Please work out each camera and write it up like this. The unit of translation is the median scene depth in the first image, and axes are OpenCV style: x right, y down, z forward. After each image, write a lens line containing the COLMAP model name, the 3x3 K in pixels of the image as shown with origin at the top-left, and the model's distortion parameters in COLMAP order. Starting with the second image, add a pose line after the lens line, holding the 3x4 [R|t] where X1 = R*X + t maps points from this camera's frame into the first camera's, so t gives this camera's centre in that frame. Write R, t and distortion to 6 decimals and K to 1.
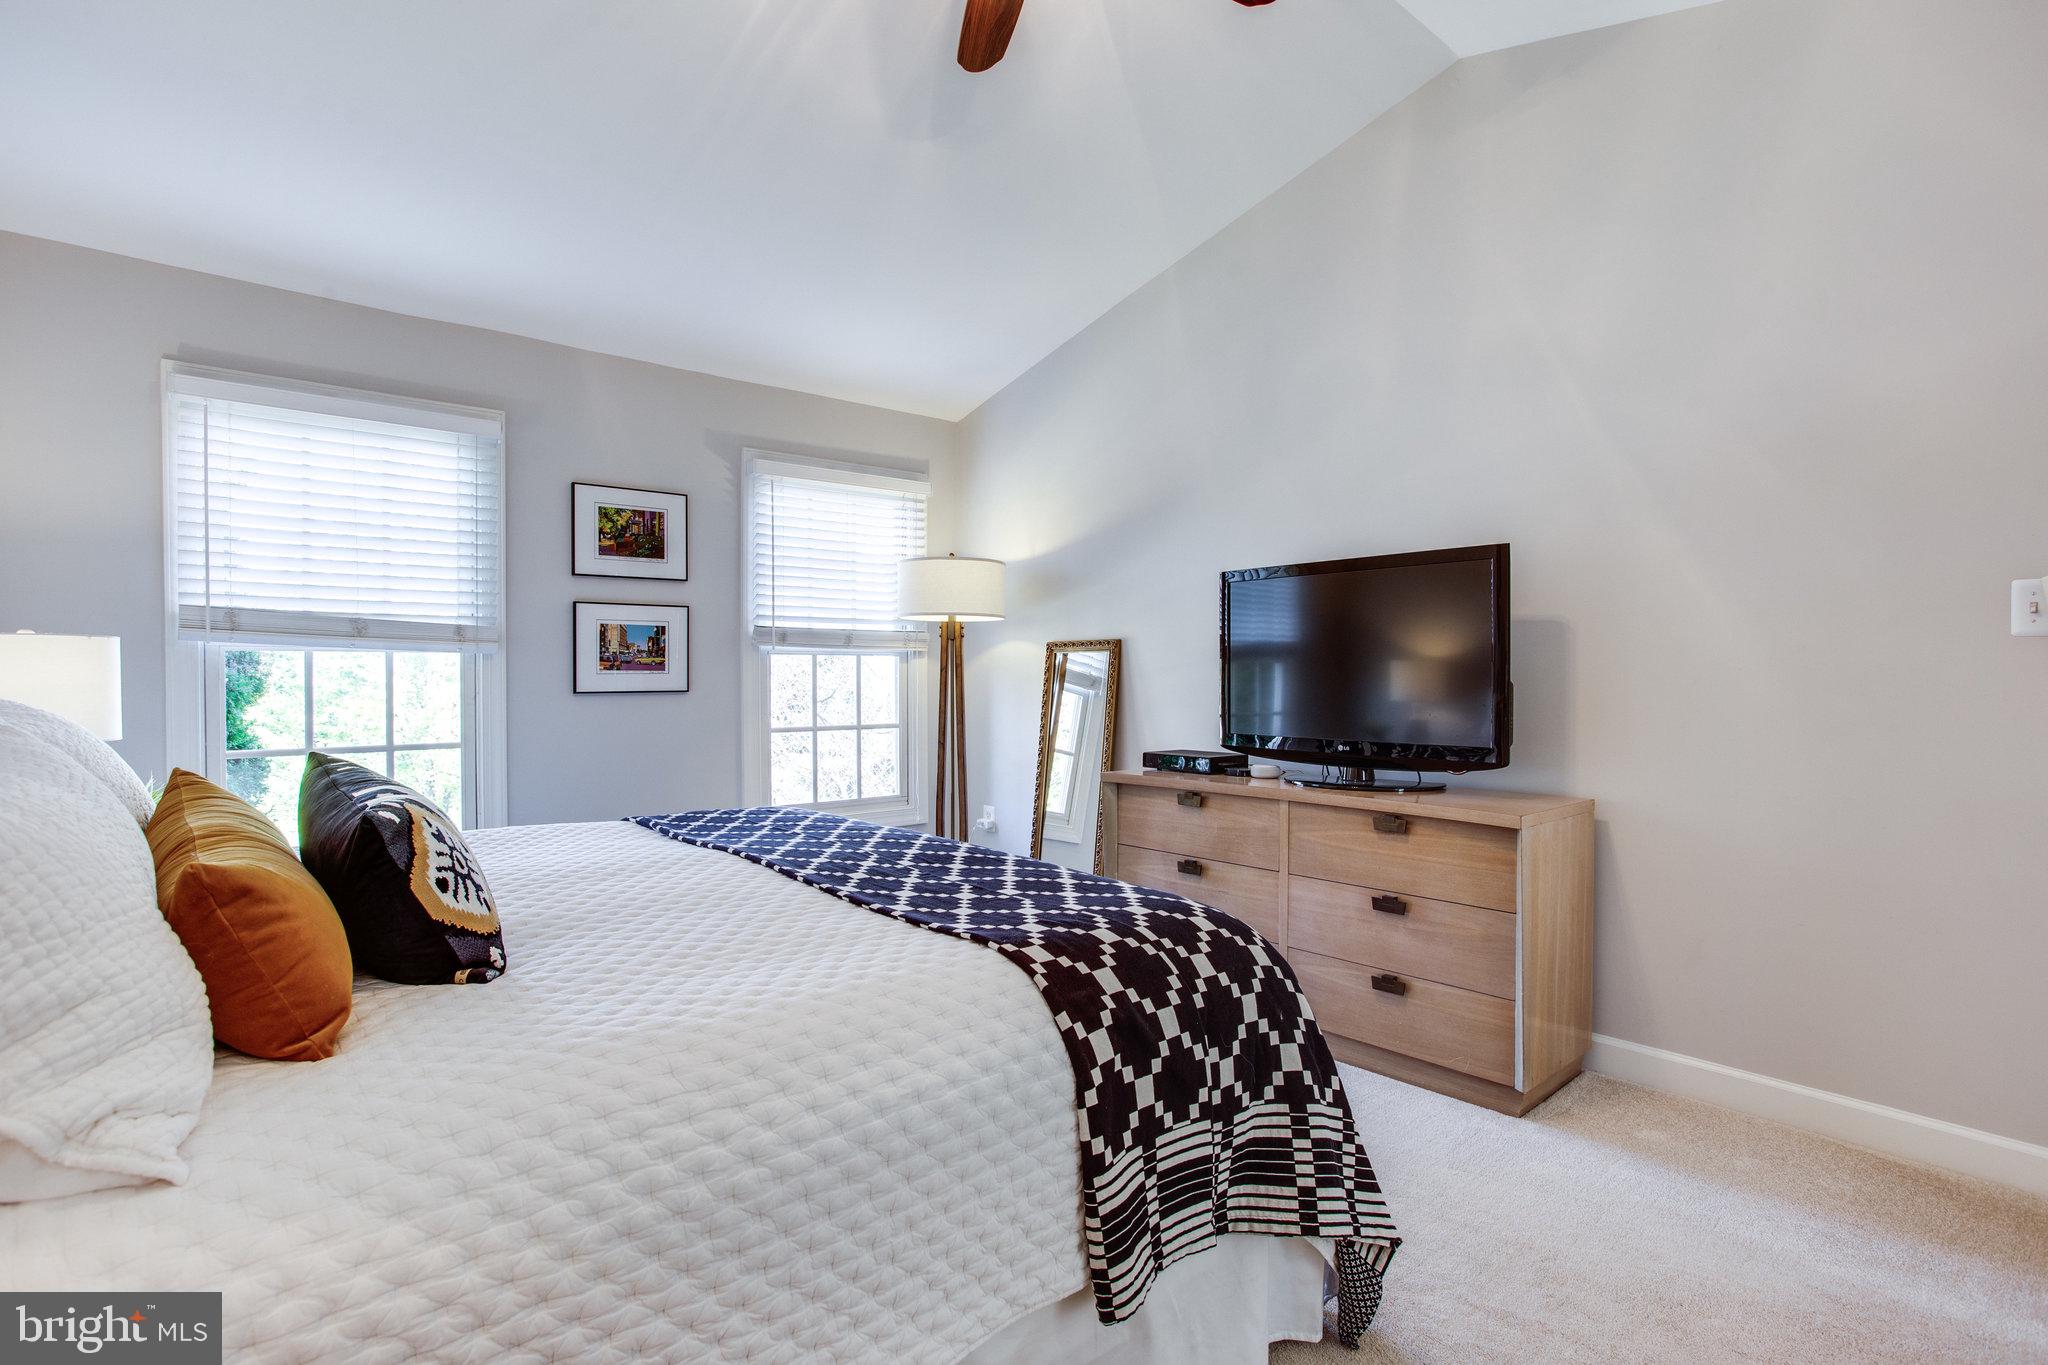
lens RADIAL K [[1014.8, 0, 1033.6], [0, 1014.8, 684.4], [0, 0, 1]] dist [-0.020456, -0.000050]
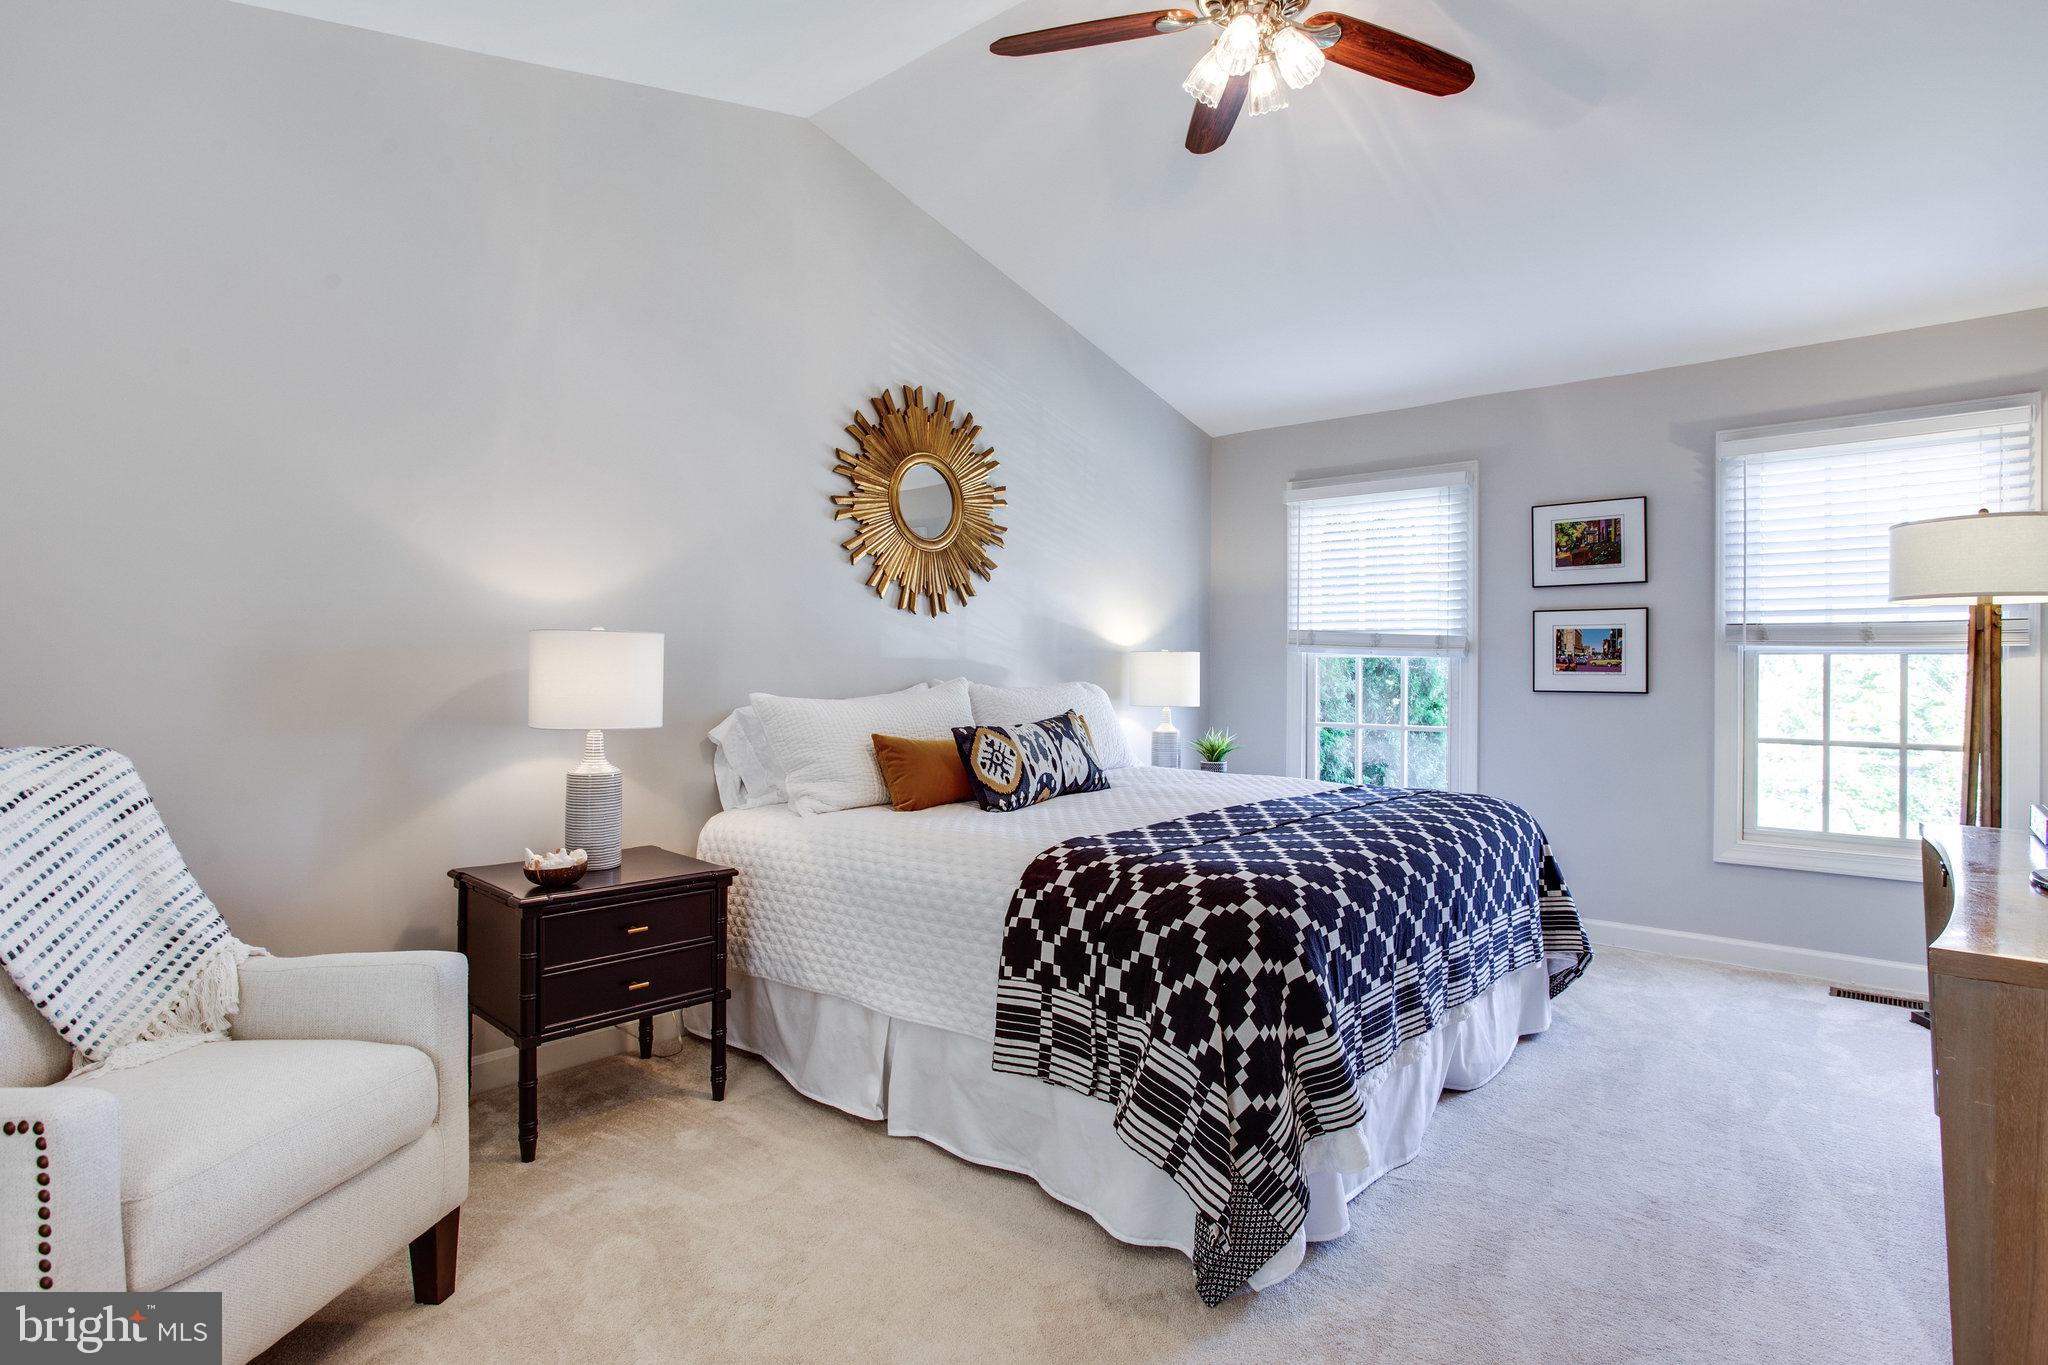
lens RADIAL K [[1014.8, 0, 1036.6], [0, 1014.8, 672.1], [0, 0, 1]] dist [-0.020456, -0.000050]
pose [[0.136400, 0.005981, -0.990636, 0.587208], [-0.018787, 0.999818, 0.003450, -0.006152], [0.990476, 0.018140, 0.136487, 0.285232]]
